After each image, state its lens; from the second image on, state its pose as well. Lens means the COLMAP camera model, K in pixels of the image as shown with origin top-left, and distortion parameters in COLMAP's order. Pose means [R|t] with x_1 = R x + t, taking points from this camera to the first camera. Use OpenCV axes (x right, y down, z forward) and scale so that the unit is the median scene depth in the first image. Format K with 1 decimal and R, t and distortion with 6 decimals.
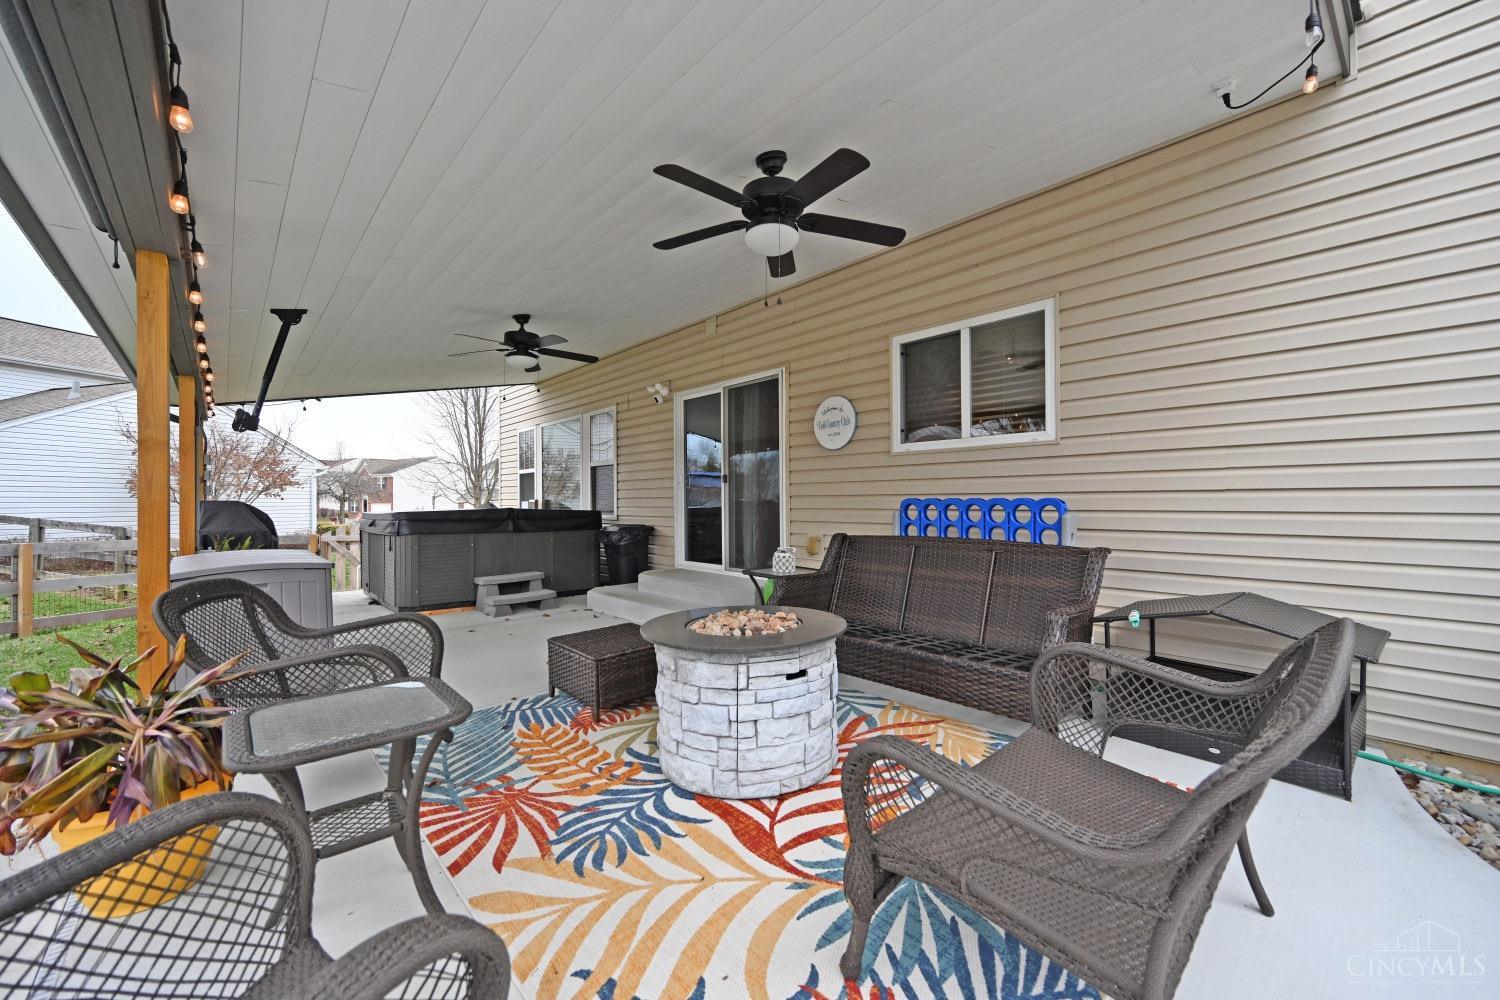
lens RADIAL K [[596.2, 0, 751.7], [0, 596.2, 502.7], [0, 0, 1]] dist [-0.000644, 0.000294]
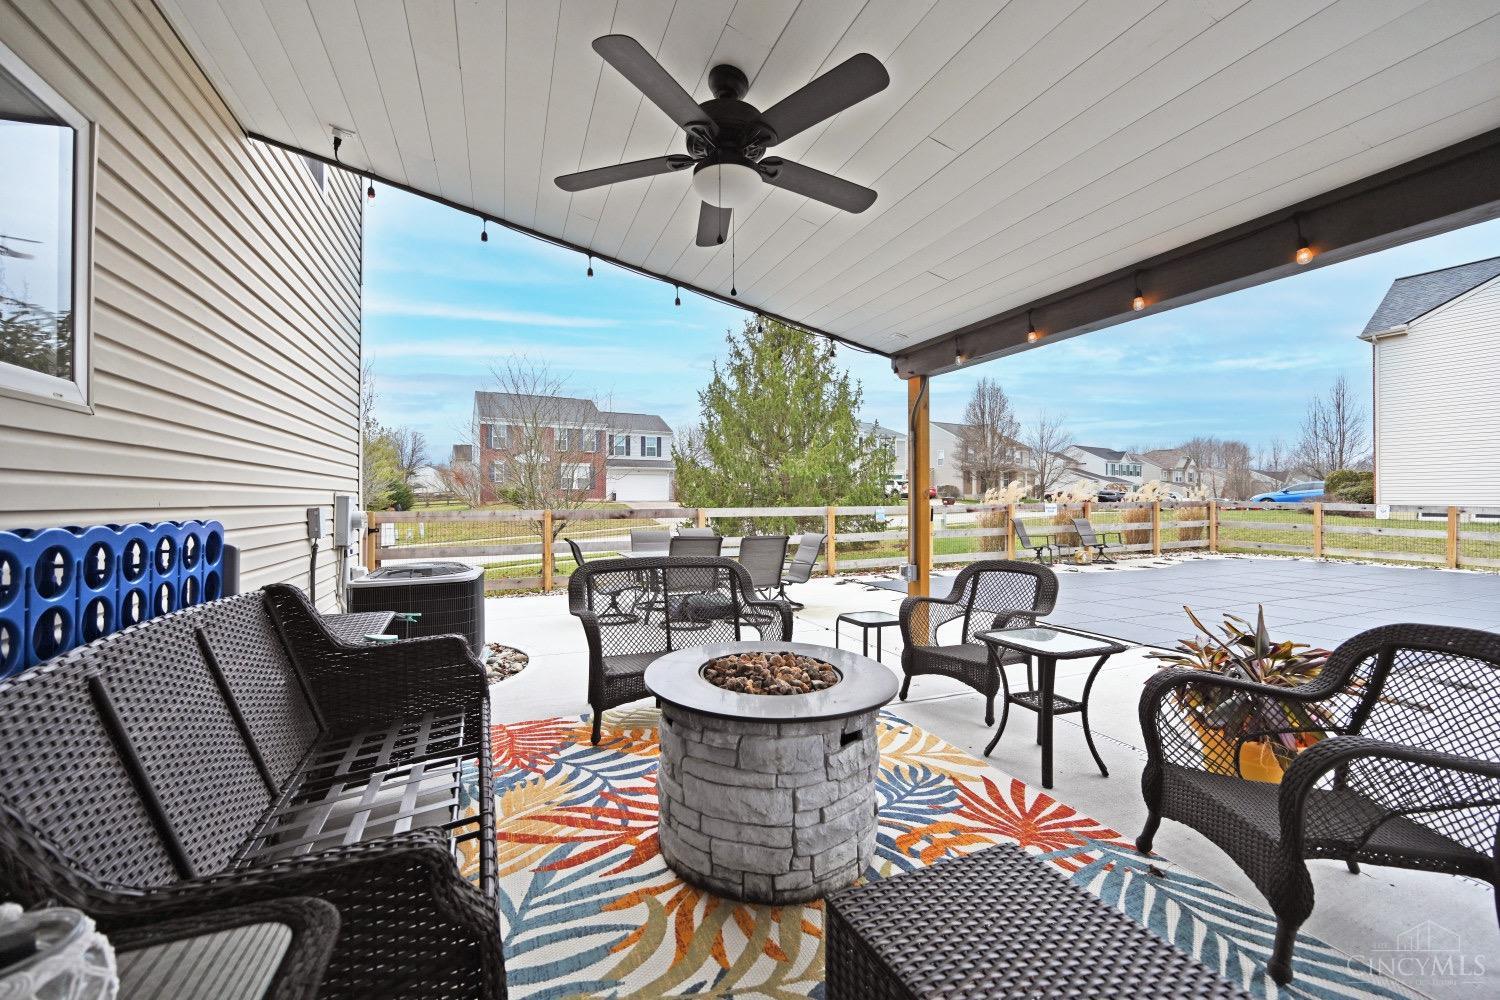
lens RADIAL K [[596.2, 0, 748.0], [0, 596.2, 496.3], [0, 0, 1]] dist [-0.000644, 0.000294]
pose [[-0.946305, 0.005765, 0.323223, -0.293915], [0.002797, 0.999950, -0.009645, -0.037334], [-0.323262, -0.008223, -0.946274, 2.095912]]
